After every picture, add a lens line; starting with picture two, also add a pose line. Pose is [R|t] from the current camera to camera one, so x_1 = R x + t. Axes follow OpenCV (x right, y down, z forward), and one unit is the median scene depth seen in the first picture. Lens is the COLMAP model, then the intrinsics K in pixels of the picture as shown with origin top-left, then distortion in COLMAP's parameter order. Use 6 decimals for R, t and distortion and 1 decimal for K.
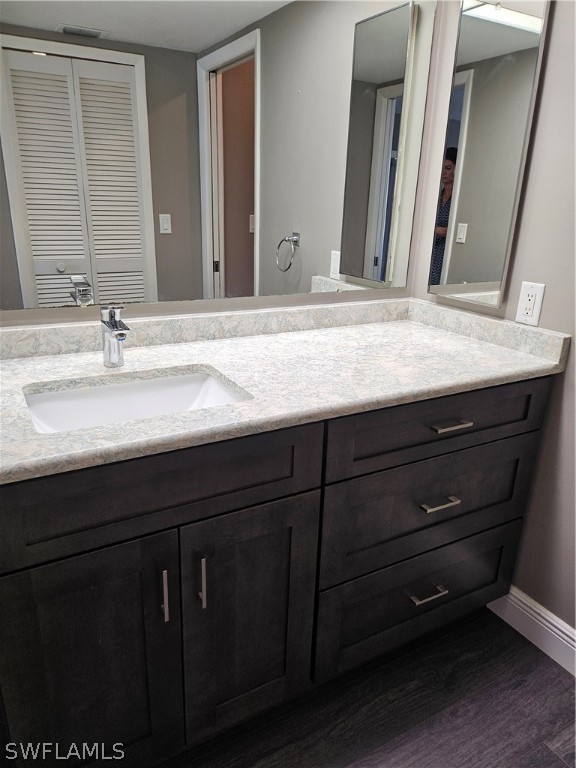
lens RADIAL K [[540.5, 0, 292.3], [0, 540.5, 384.7], [0, 0, 1]] dist [0.060916, -0.057753]
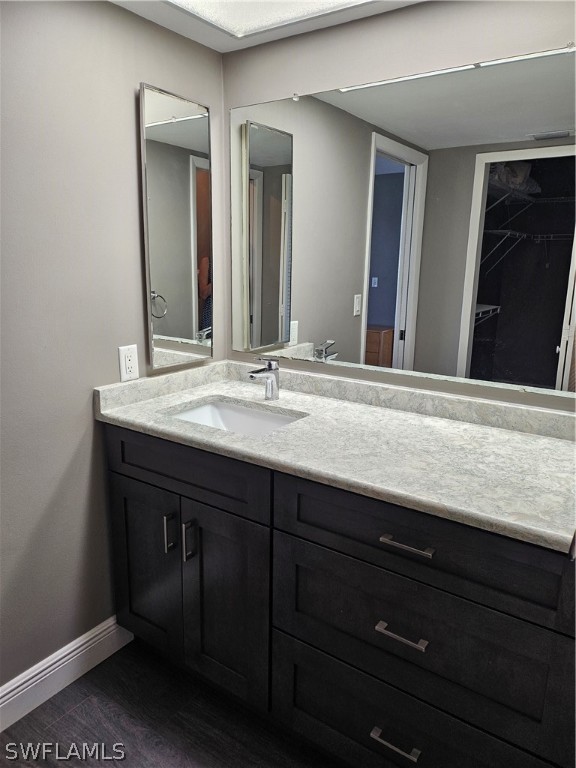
lens RADIAL K [[540.5, 0, 292.3], [0, 540.5, 384.7], [0, 0, 1]] dist [0.060916, -0.057753]
pose [[0.423049, 0.178384, -0.888374, 0.880792], [-0.293743, 0.954481, 0.051776, -0.149589], [0.857172, 0.239050, 0.456191, 0.358381]]
